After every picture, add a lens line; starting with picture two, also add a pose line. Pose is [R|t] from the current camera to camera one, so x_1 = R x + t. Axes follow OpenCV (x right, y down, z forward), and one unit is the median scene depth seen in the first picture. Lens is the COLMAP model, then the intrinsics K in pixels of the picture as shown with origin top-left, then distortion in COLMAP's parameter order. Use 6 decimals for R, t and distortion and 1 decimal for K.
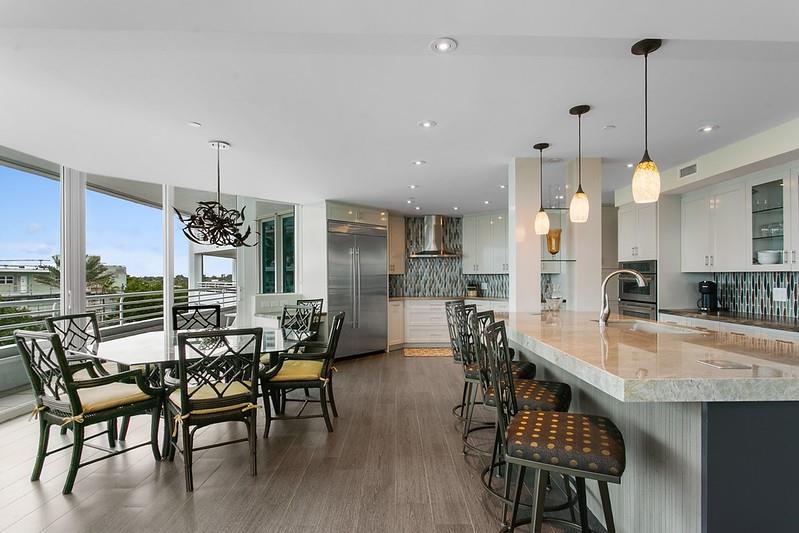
lens RADIAL K [[403.4, 0, 398.1], [0, 403.4, 269.7], [0, 0, 1]] dist [-0.015587, 0.003320]
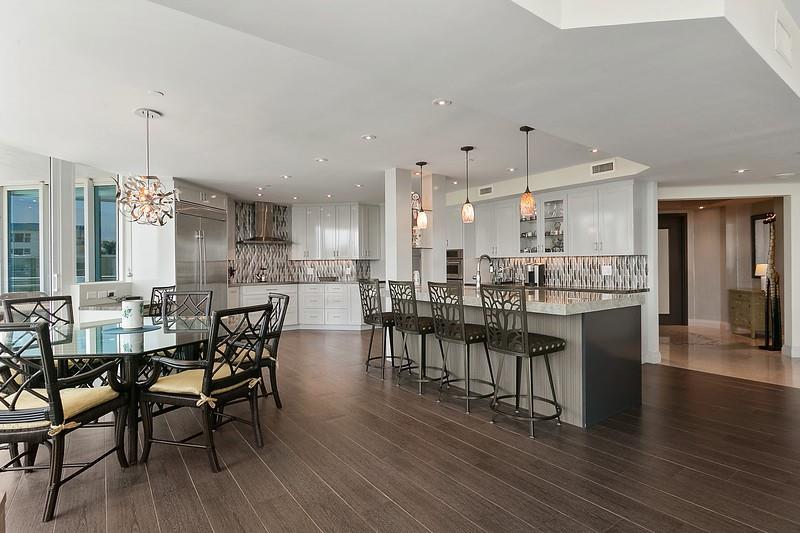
lens RADIAL K [[403.9, 0, 412.9], [0, 403.9, 253.5], [0, 0, 1]] dist [-0.015587, 0.003320]
pose [[0.800879, 0.011398, 0.598717, -0.364507], [-0.003863, 0.999896, -0.013868, 0.011241], [-0.598813, 0.008794, 0.800840, -0.054826]]
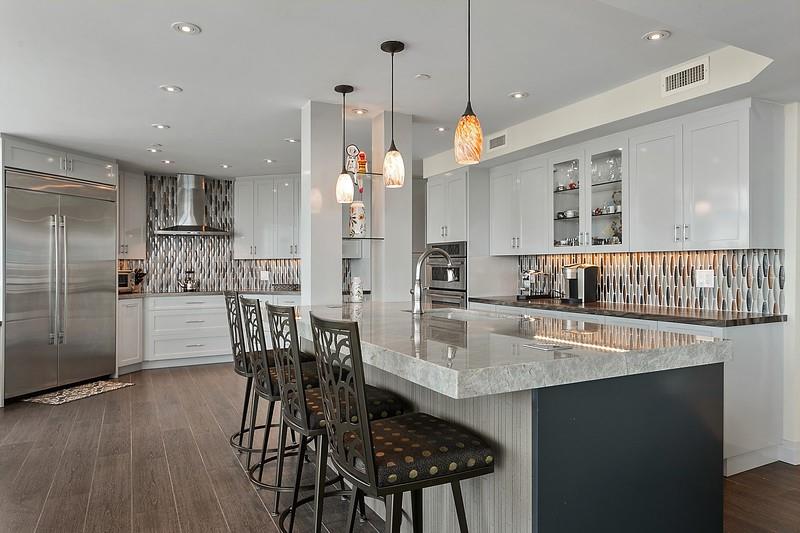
lens RADIAL K [[531.4, 0, 406.9], [0, 531.4, 258.1], [0, 0, 1]] dist [-0.010205, -0.000300]
pose [[0.888199, 0.004143, 0.459440, -0.003418], [-0.004341, 0.999990, -0.000626, 0.013357], [-0.459439, -0.001439, 0.888208, 0.028975]]
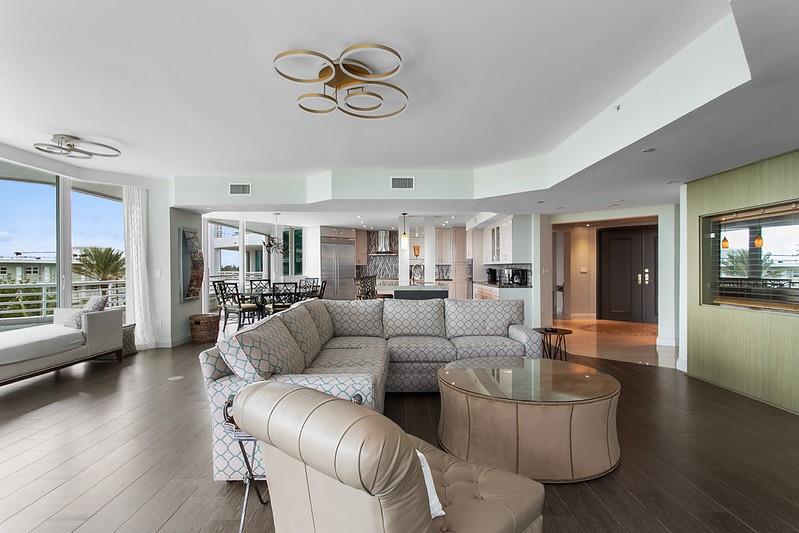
lens RADIAL K [[403.4, 0, 398.4], [0, 403.4, 265.9], [0, 0, 1]] dist [-0.015587, 0.003320]
pose [[0.999958, 0.001269, 0.009110, 0.220475], [-0.001384, 0.999920, 0.012554, -0.011702], [-0.009093, -0.012566, 0.999880, -1.143426]]
